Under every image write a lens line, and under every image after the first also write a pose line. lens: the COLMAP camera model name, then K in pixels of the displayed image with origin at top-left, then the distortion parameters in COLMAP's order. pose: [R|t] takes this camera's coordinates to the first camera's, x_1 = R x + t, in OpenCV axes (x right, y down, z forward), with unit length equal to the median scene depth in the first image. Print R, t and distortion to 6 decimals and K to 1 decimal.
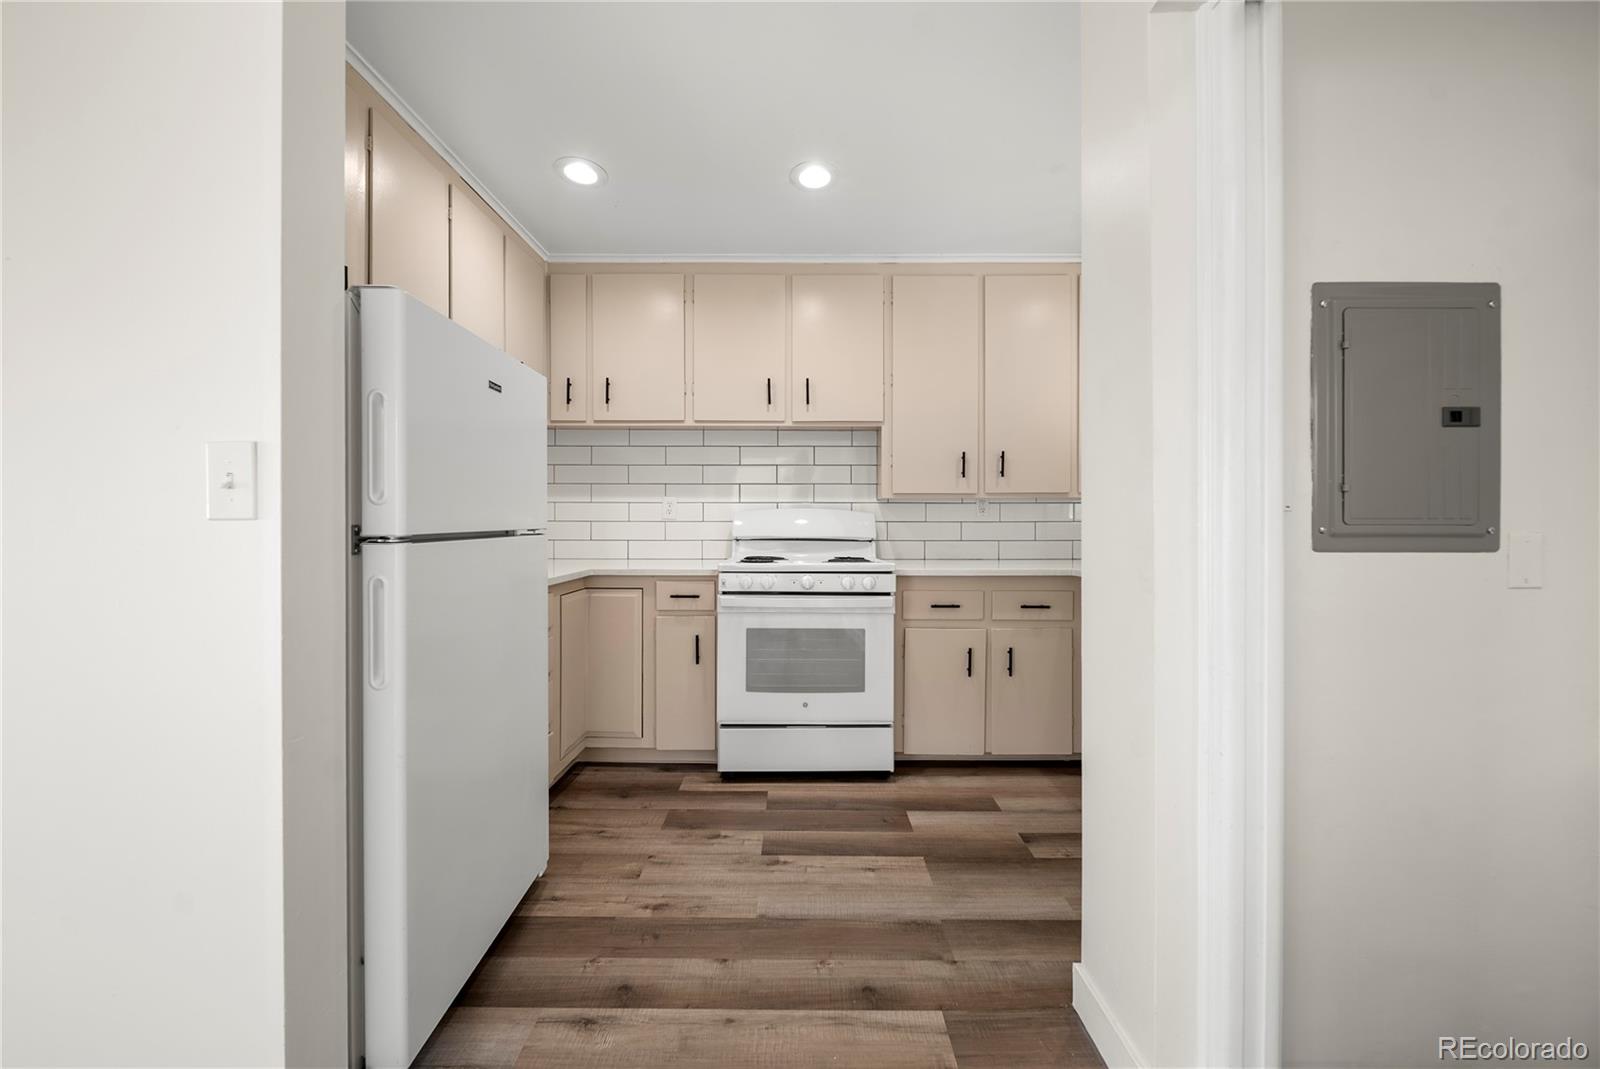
lens RADIAL K [[577.9, 0, 794.0], [0, 577.9, 522.3], [0, 0, 1]] dist [-0.000435, -0.000768]
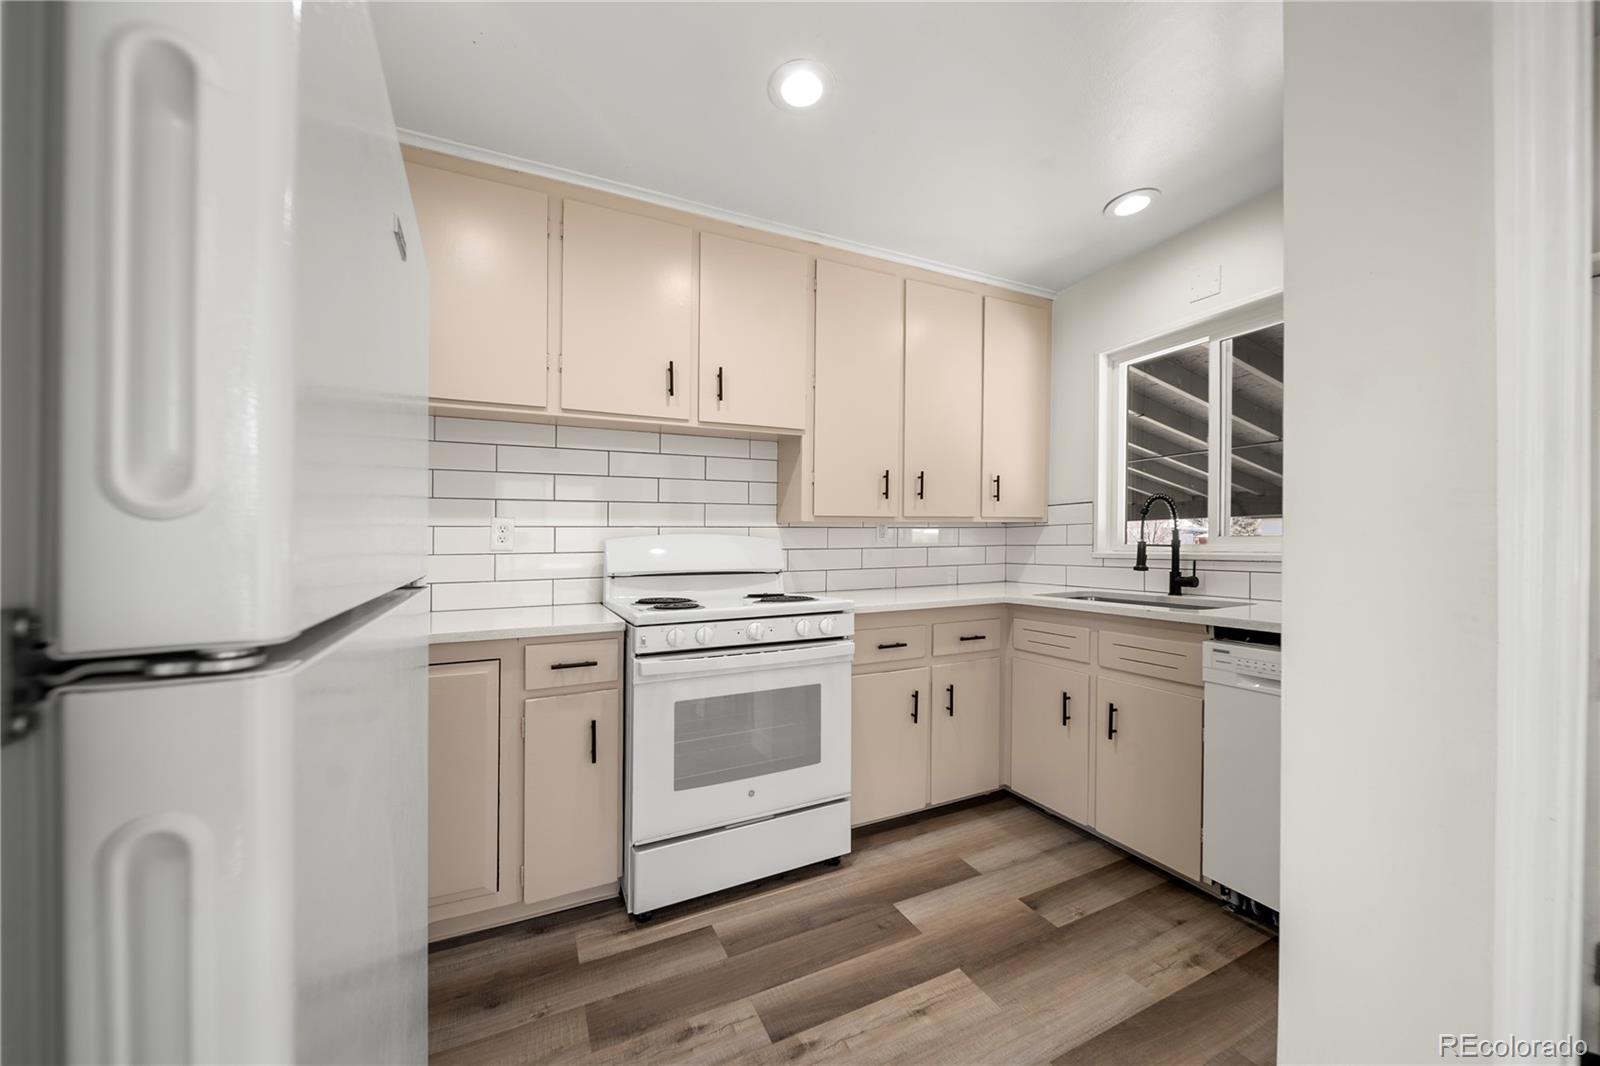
lens RADIAL K [[577.9, 0, 799.6], [0, 577.9, 540.4], [0, 0, 1]] dist [-0.000435, -0.000768]
pose [[0.901639, -0.008205, 0.432411, -0.242510], [0.014234, 0.999841, -0.010708, -0.006161], [-0.432255, 0.015810, 0.901613, 0.278952]]
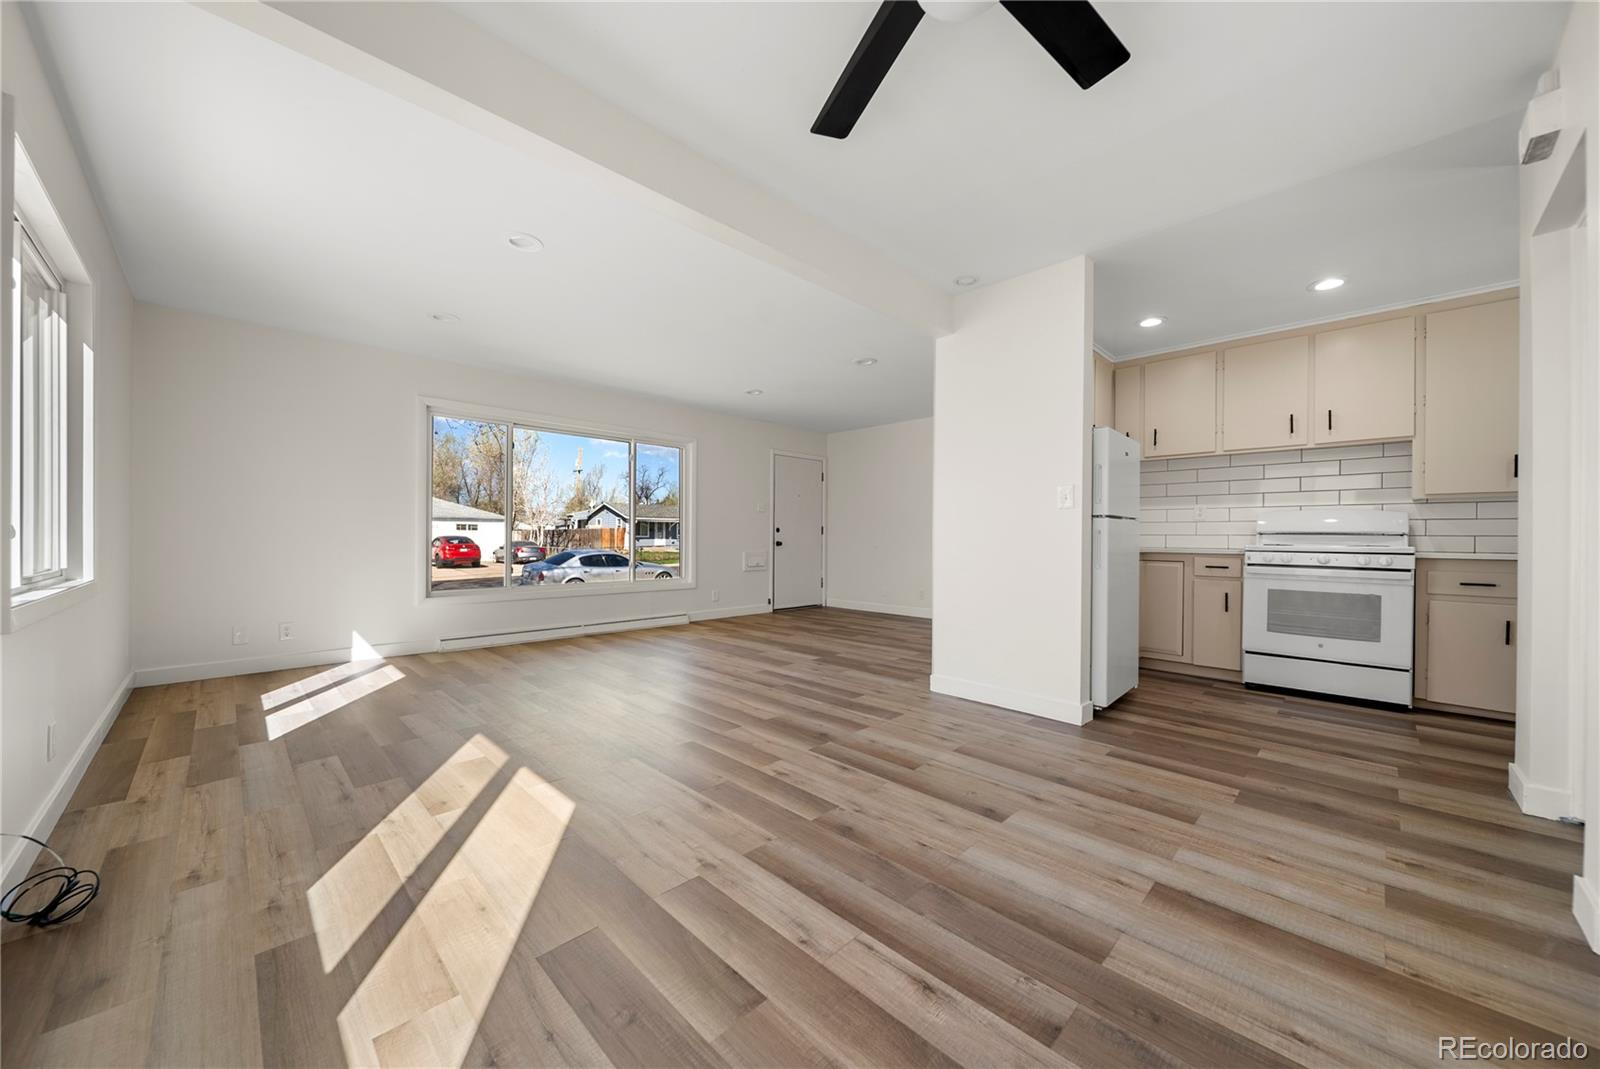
lens RADIAL K [[577.9, 0, 795.4], [0, 577.9, 538.3], [0, 0, 1]] dist [-0.000435, -0.000768]
pose [[0.714234, 0.005565, -0.699885, 0.086754], [-0.012590, 0.999909, -0.004897, 0.073333], [0.699794, 0.012309, 0.714239, -0.892359]]
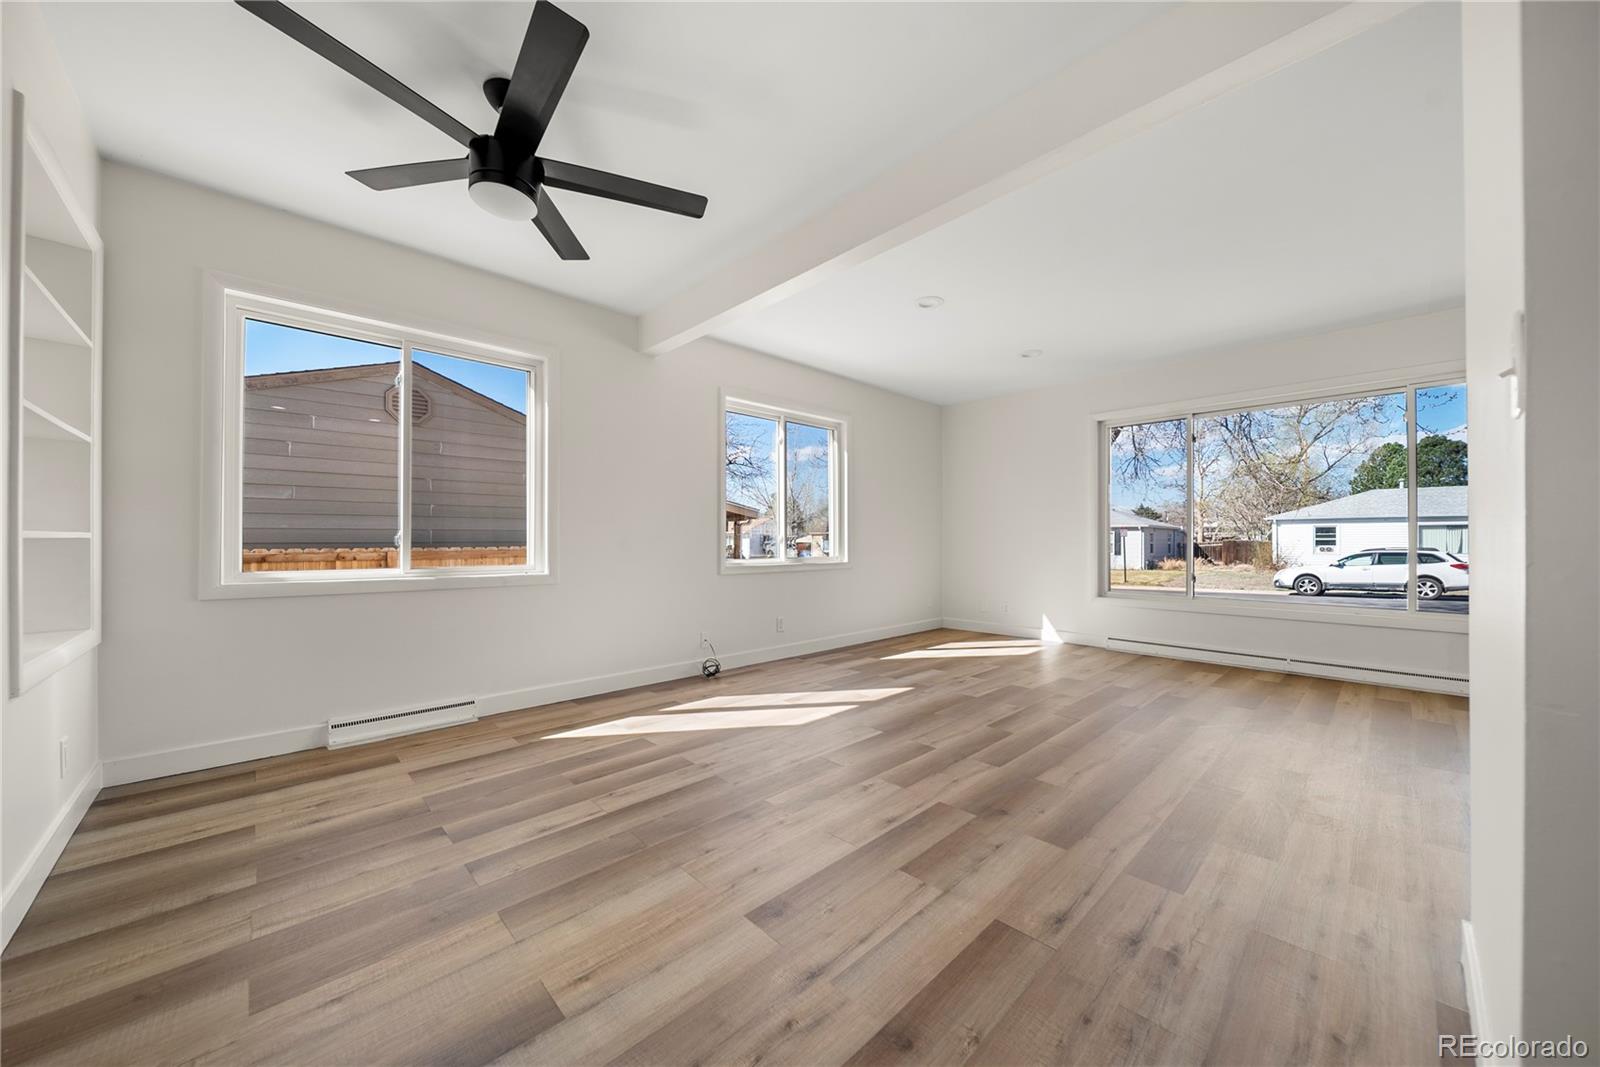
lens RADIAL K [[577.9, 0, 798.5], [0, 577.9, 539.5], [0, 0, 1]] dist [-0.000435, -0.000768]
pose [[-0.718067, -0.000924, -0.695973, 0.112589], [-0.010380, 0.999902, 0.009381, 0.059802], [0.695897, 0.013960, -0.718006, 0.308801]]
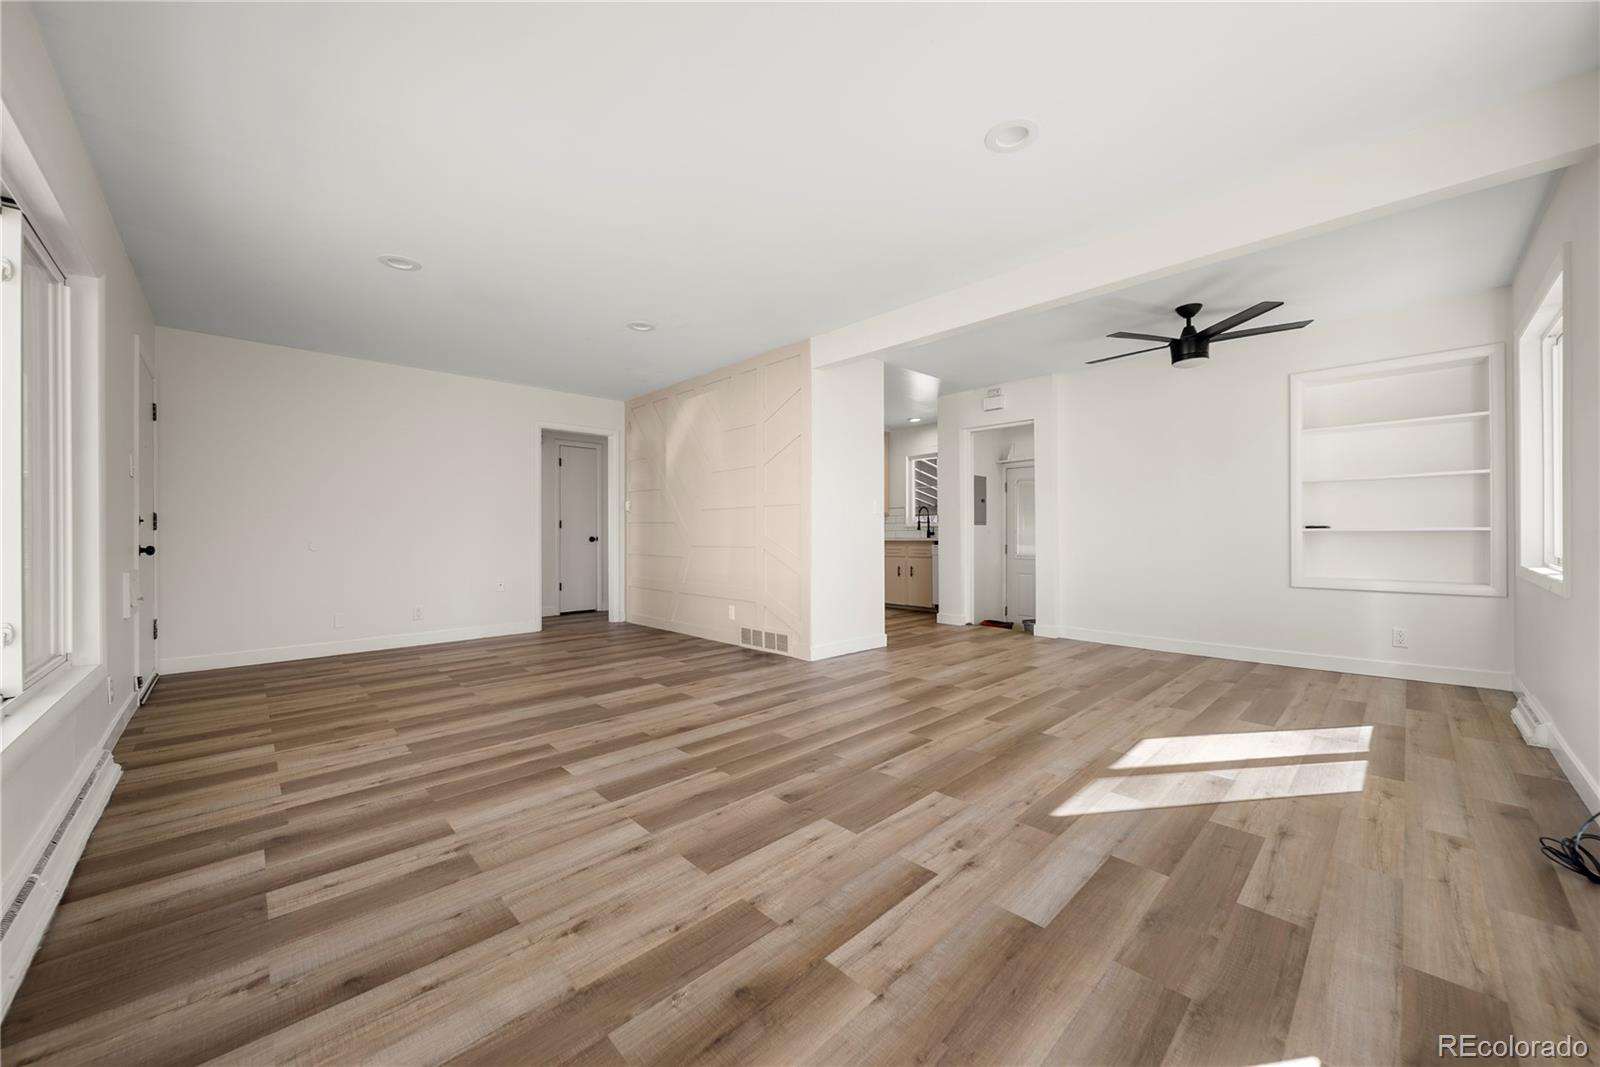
lens RADIAL K [[577.9, 0, 809.5], [0, 577.9, 531.4], [0, 0, 1]] dist [-0.000435, -0.000768]
pose [[0.709305, 0.000348, 0.704902, -1.865796], [0.009670, 0.999901, -0.010225, 0.072381], [-0.704835, 0.014069, 0.709231, -0.847704]]
